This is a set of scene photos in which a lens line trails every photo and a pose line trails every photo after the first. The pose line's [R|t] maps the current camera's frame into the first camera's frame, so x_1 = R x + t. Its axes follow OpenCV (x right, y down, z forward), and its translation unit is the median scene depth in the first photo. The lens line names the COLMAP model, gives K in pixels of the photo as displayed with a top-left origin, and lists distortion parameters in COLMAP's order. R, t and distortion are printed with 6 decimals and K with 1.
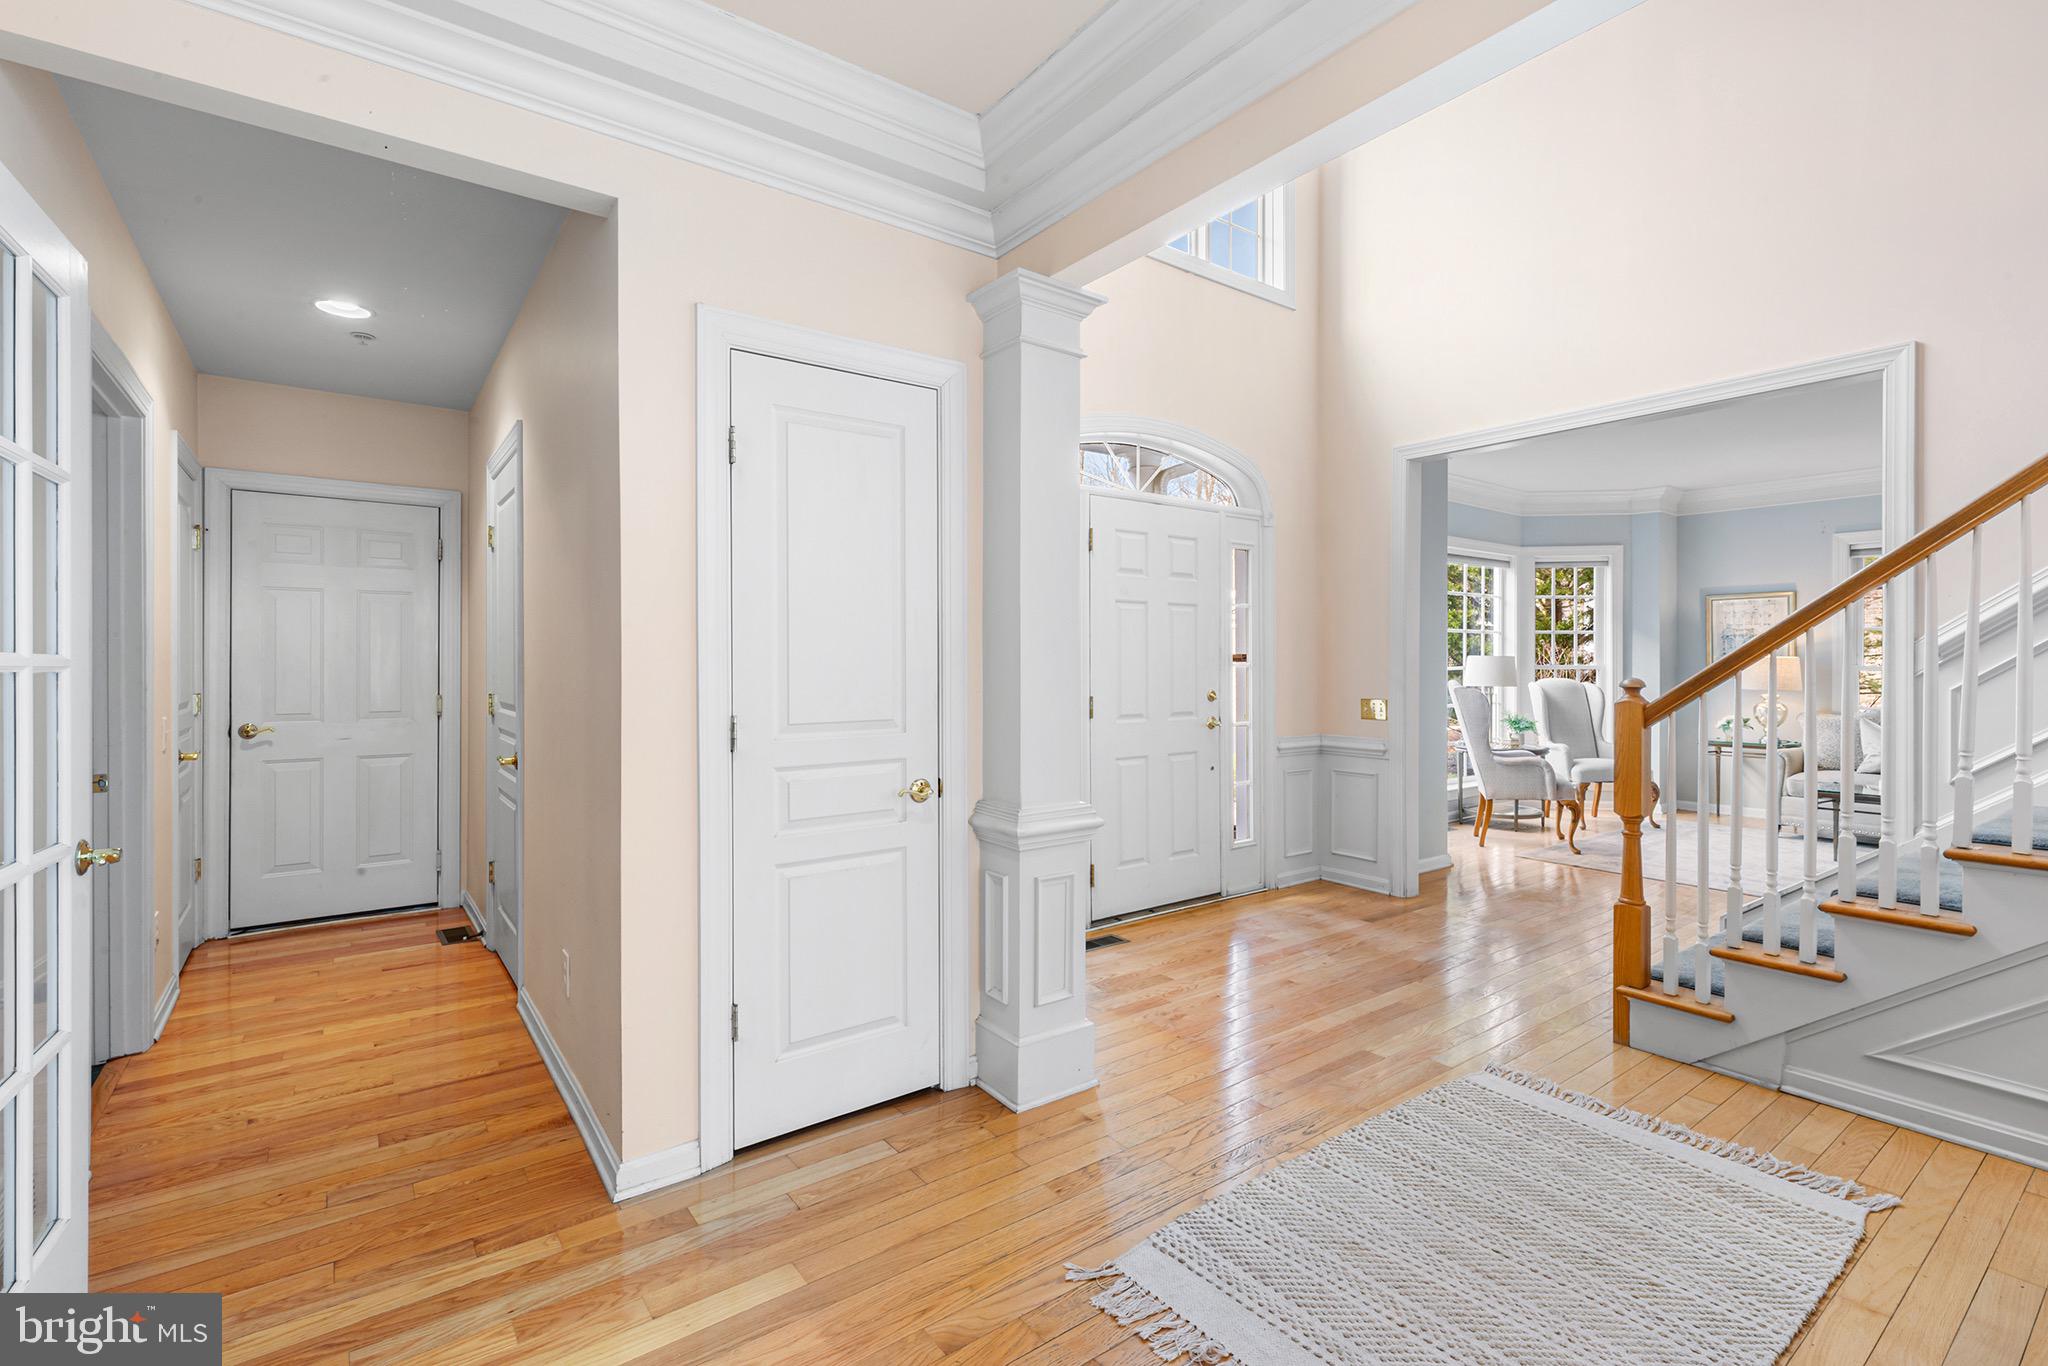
lens RADIAL K [[939.1, 0, 1029.5], [0, 939.1, 662.2], [0, 0, 1]] dist [0.004108, 0.000782]
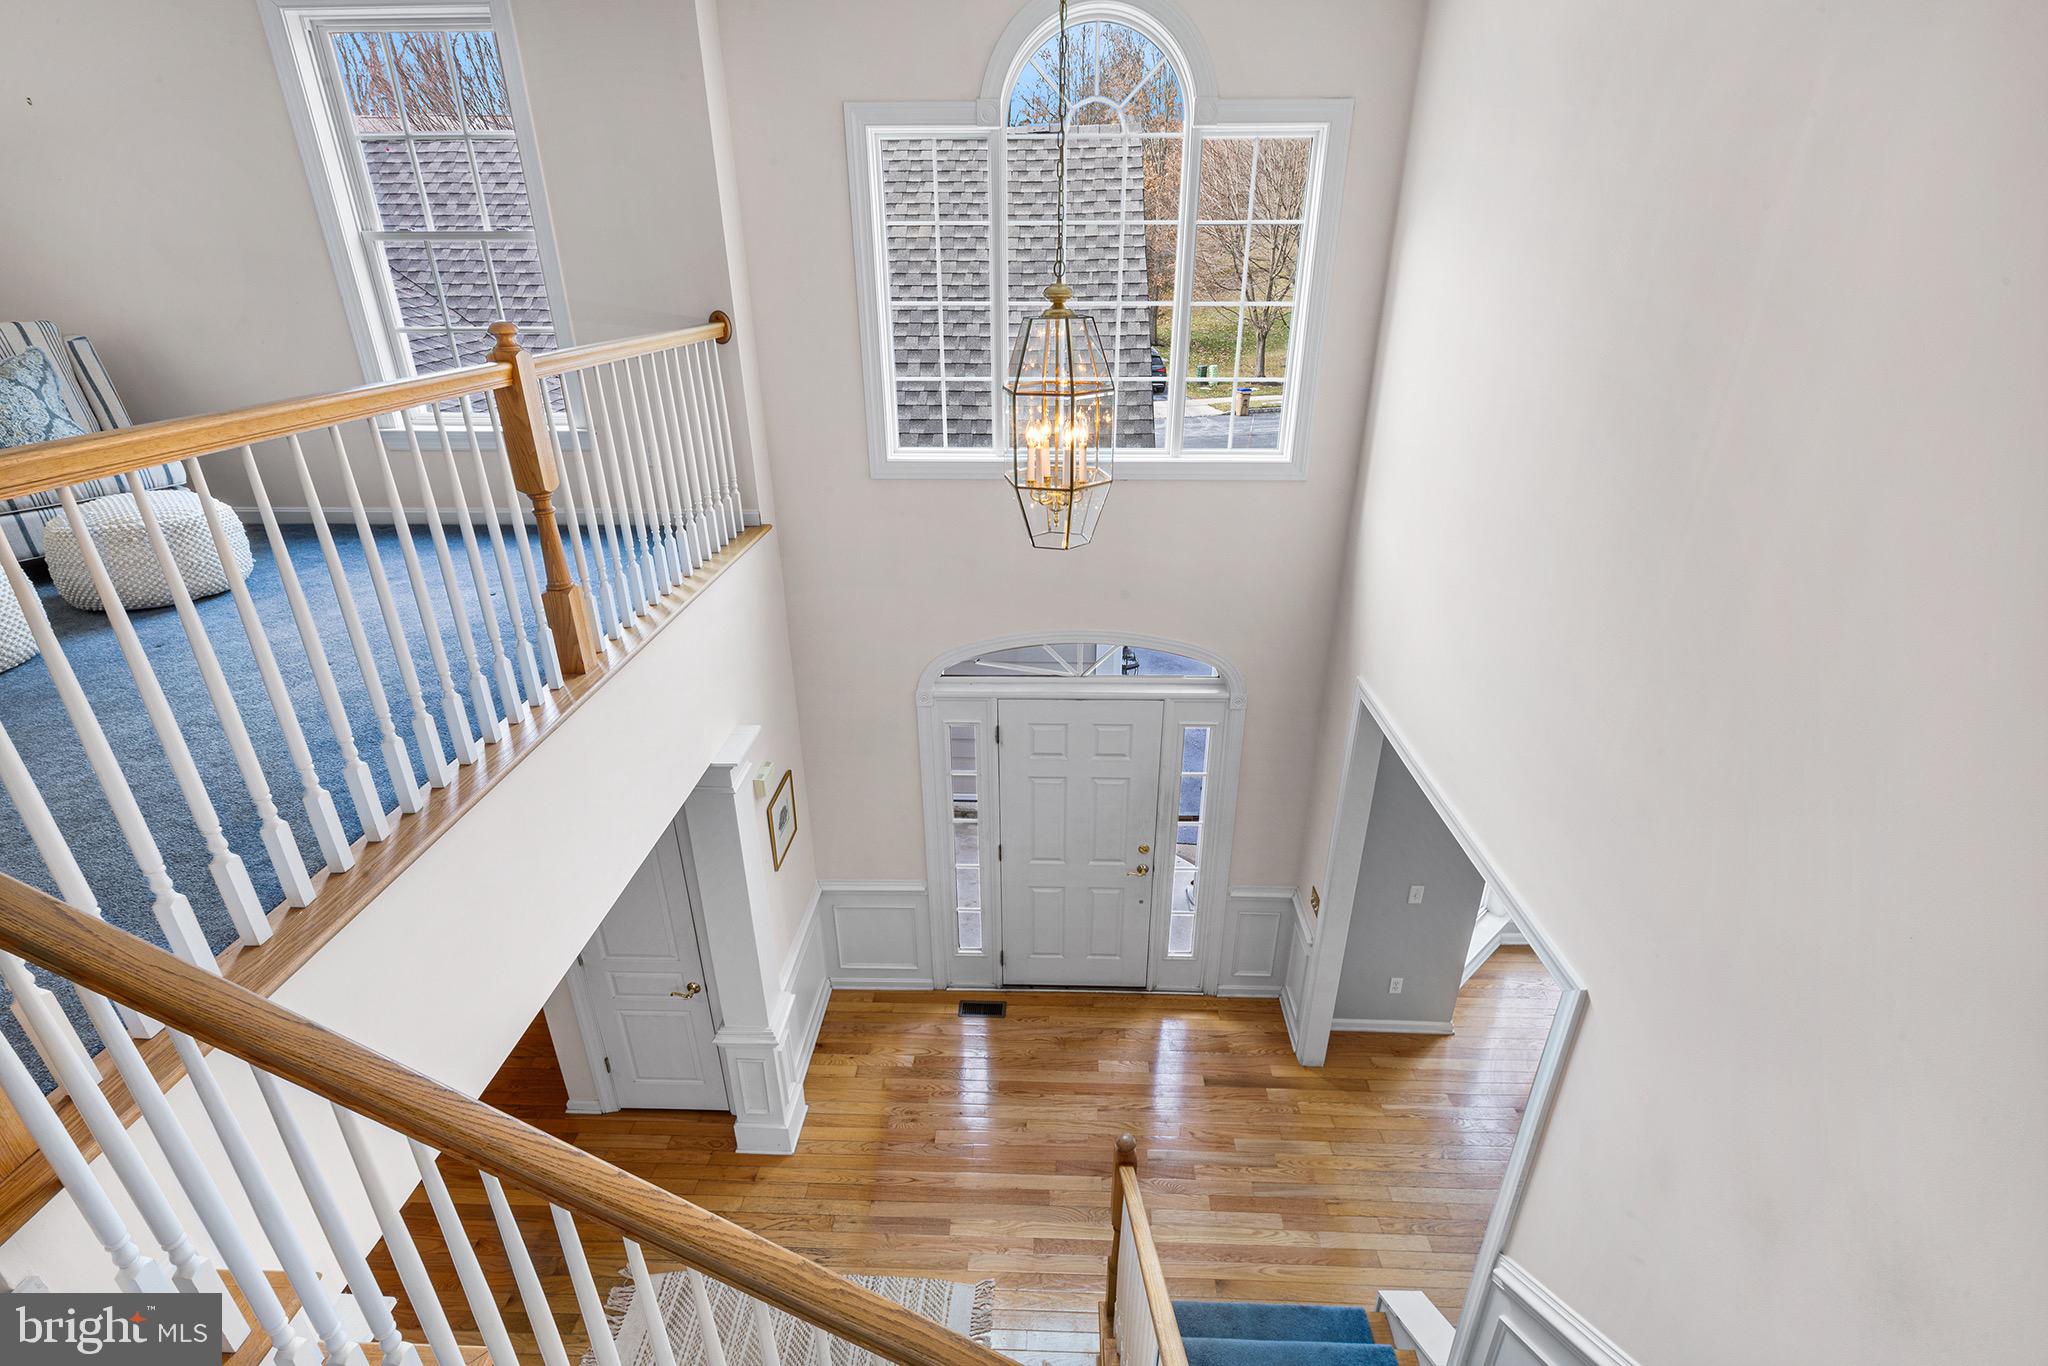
lens RADIAL K [[932.0, 0, 1029.2], [0, 932.0, 649.2], [0, 0, 1]] dist [0.005588, 0.000546]
pose [[0.774101, 0.247248, -0.582783, 1.099805], [0.003434, 0.918924, 0.394419, -1.013697], [0.633053, -0.307321, 0.710491, 0.303442]]
